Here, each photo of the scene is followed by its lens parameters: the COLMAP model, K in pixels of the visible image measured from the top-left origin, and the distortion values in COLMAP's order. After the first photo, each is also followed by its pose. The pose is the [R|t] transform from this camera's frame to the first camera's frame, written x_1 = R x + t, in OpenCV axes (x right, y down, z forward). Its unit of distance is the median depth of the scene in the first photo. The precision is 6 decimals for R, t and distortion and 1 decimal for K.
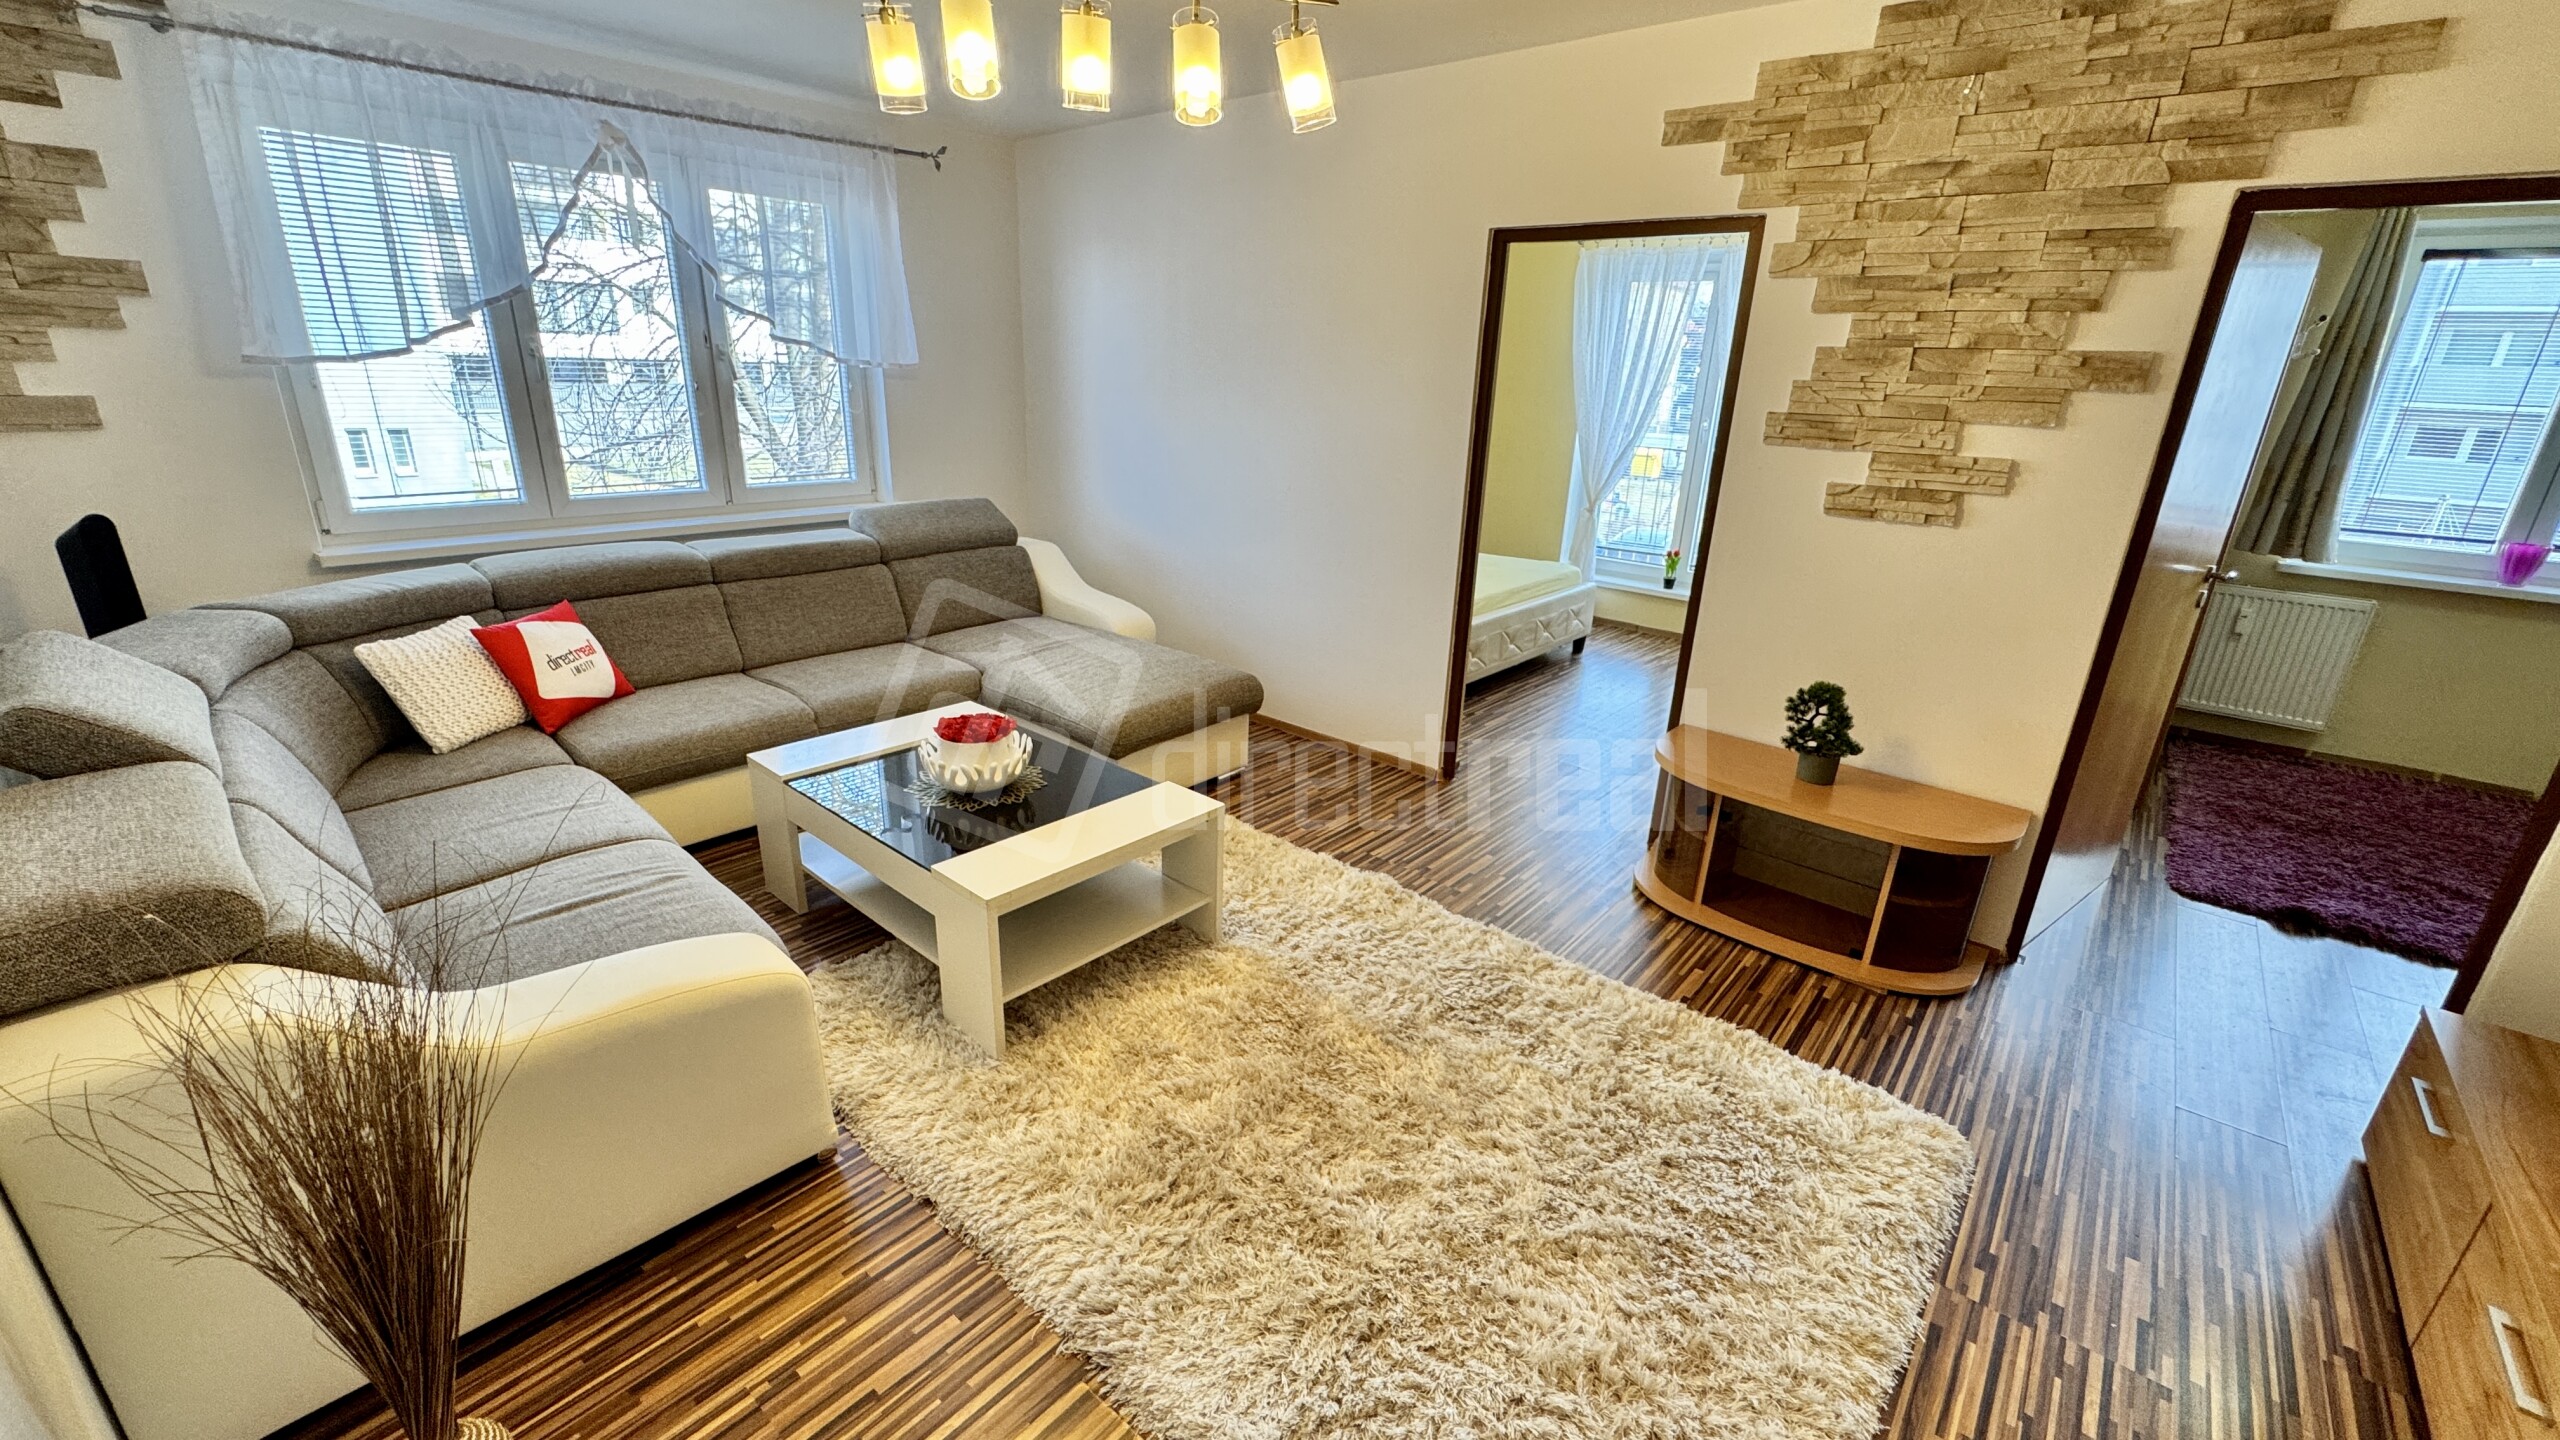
lens RADIAL K [[1026.5, 0, 1279.6], [0, 1026.5, 715.9], [0, 0, 1]] dist [-0.003311, -0.000090]
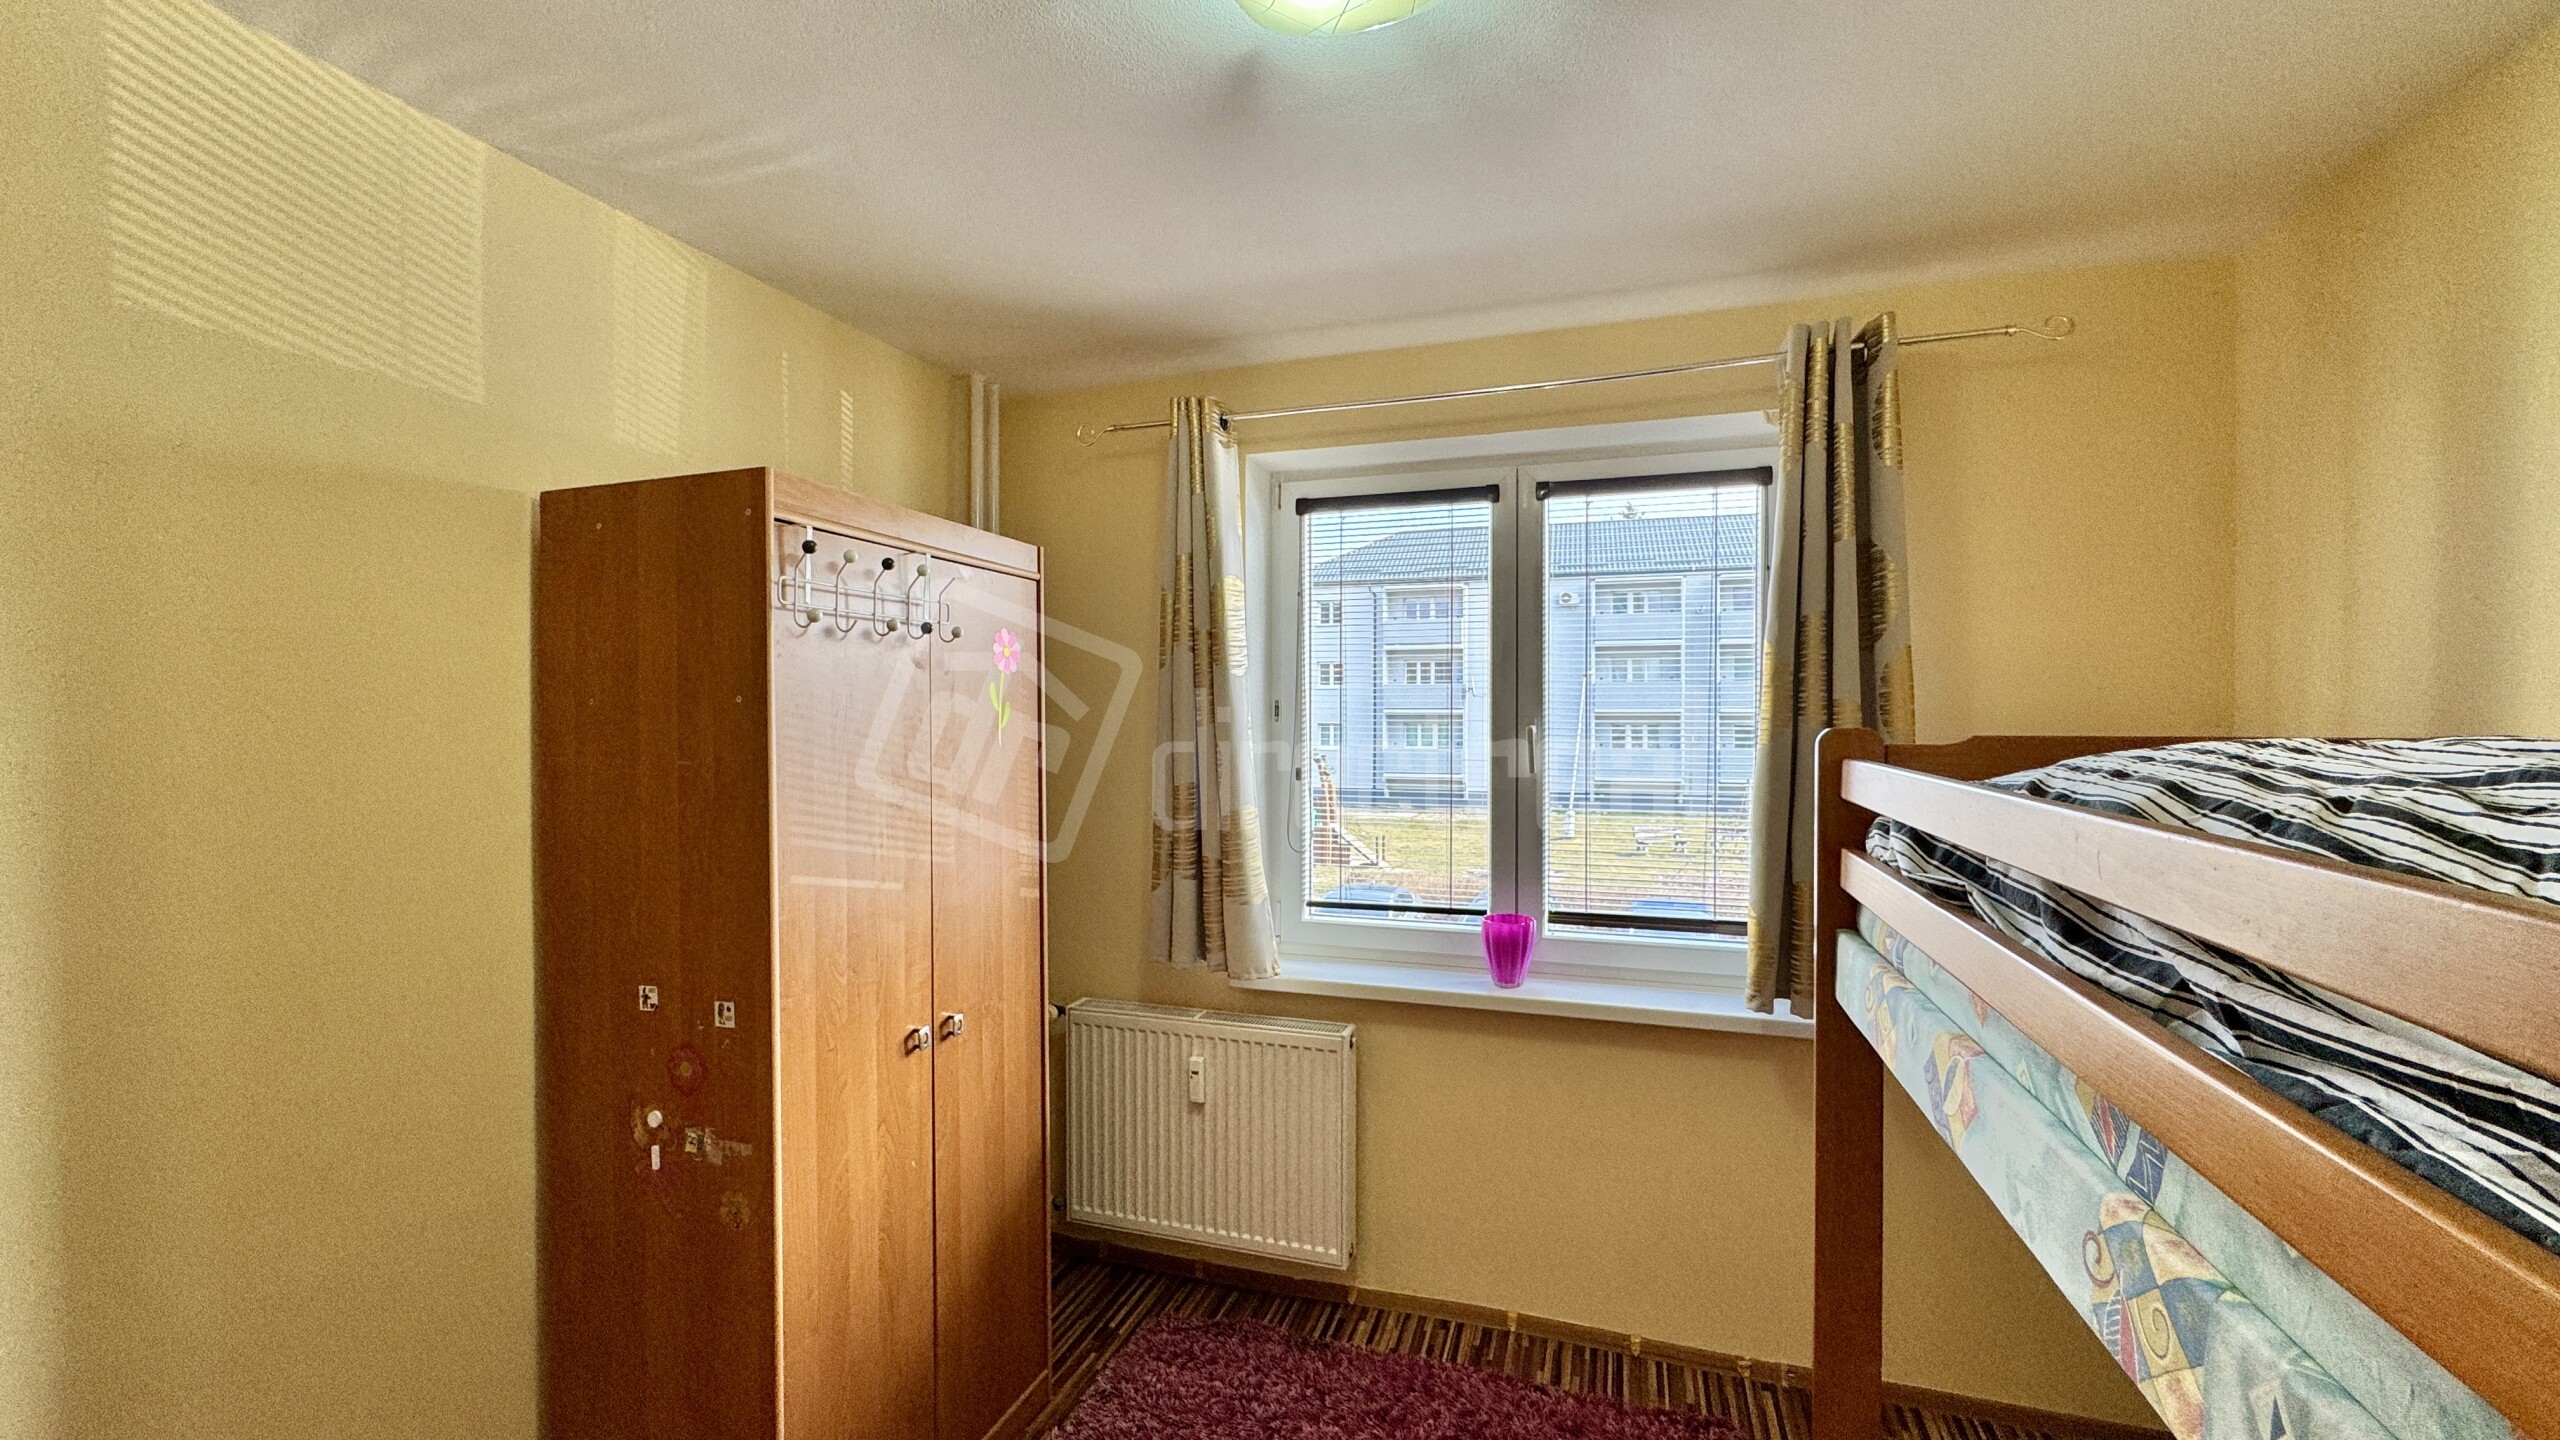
lens RADIAL K [[1026.5, 0, 1278.6], [0, 1026.5, 719.5], [0, 0, 1]] dist [-0.003311, -0.000090]
pose [[0.926197, -0.041455, 0.374753, 1.382993], [0.155988, 0.947016, -0.280763, -0.204807], [-0.343259, 0.318499, 0.883590, 0.730329]]
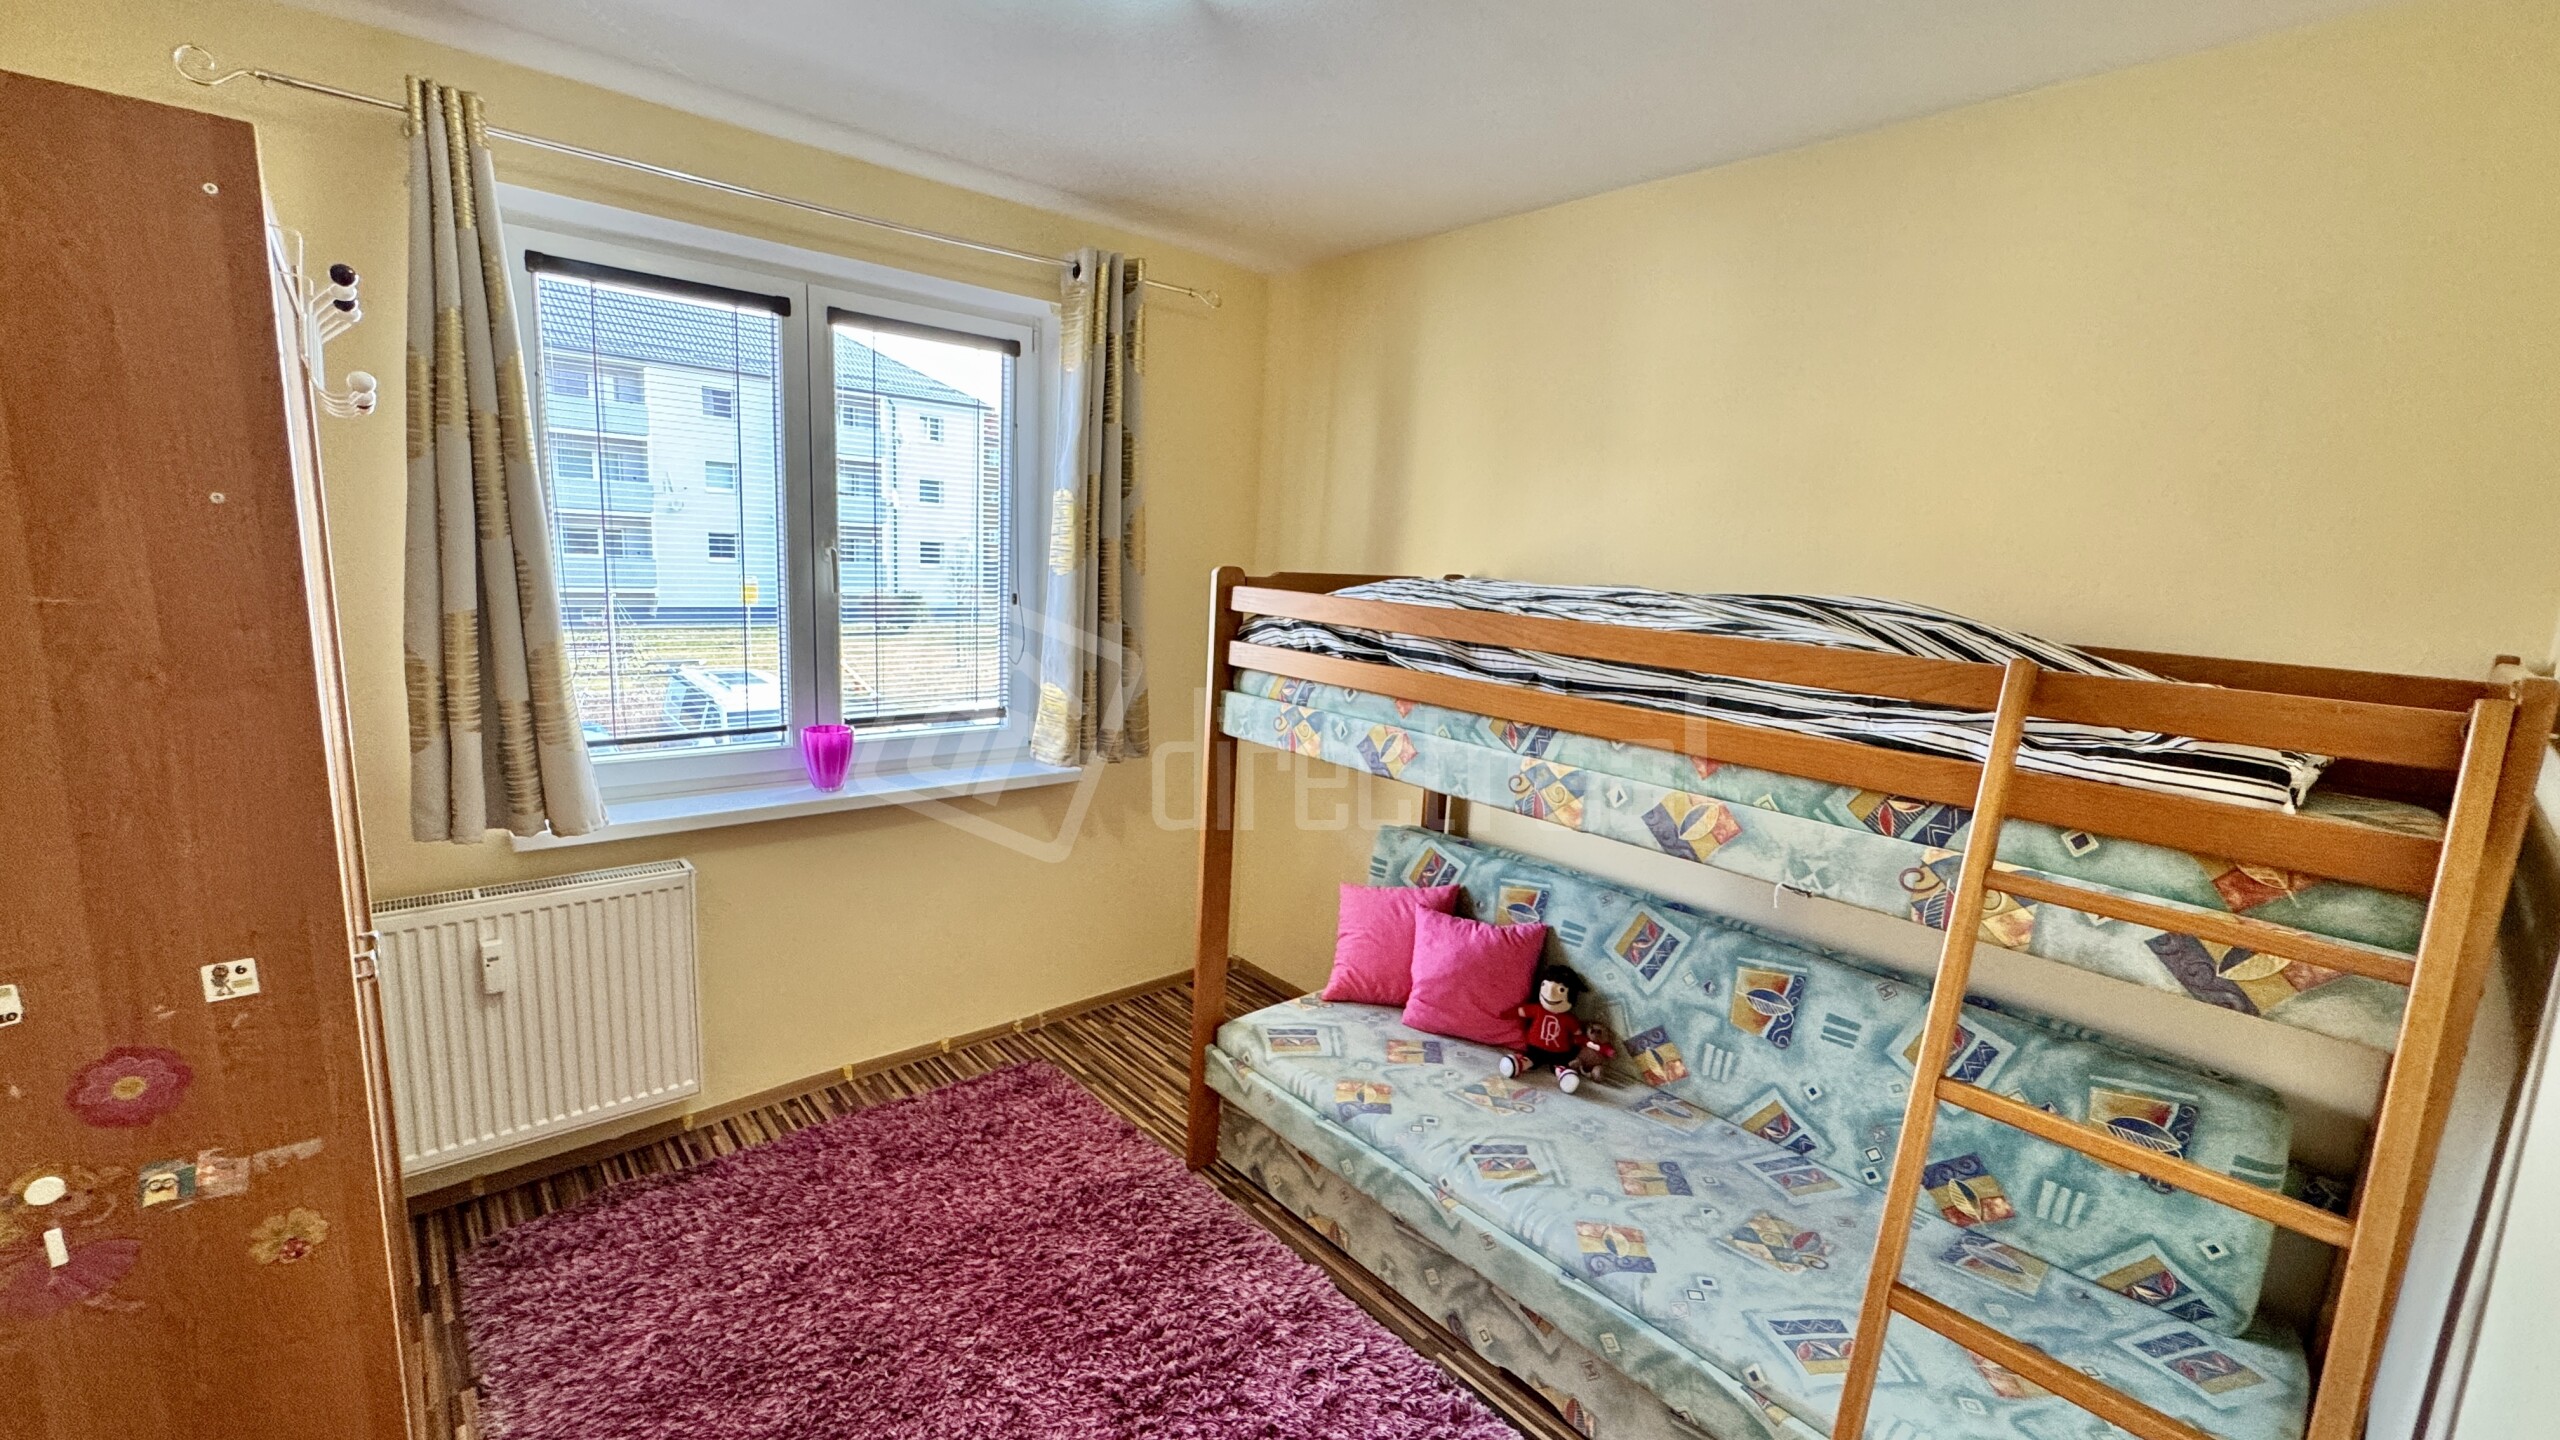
lens RADIAL K [[1026.5, 0, 1275.9], [0, 1026.5, 721.3], [0, 0, 1]] dist [-0.003311, -0.000090]
pose [[0.146252, -0.196017, 0.969633, 0.982588], [0.280396, 0.948188, 0.149390, -0.303883], [-0.948677, 0.250033, 0.193637, 0.944465]]
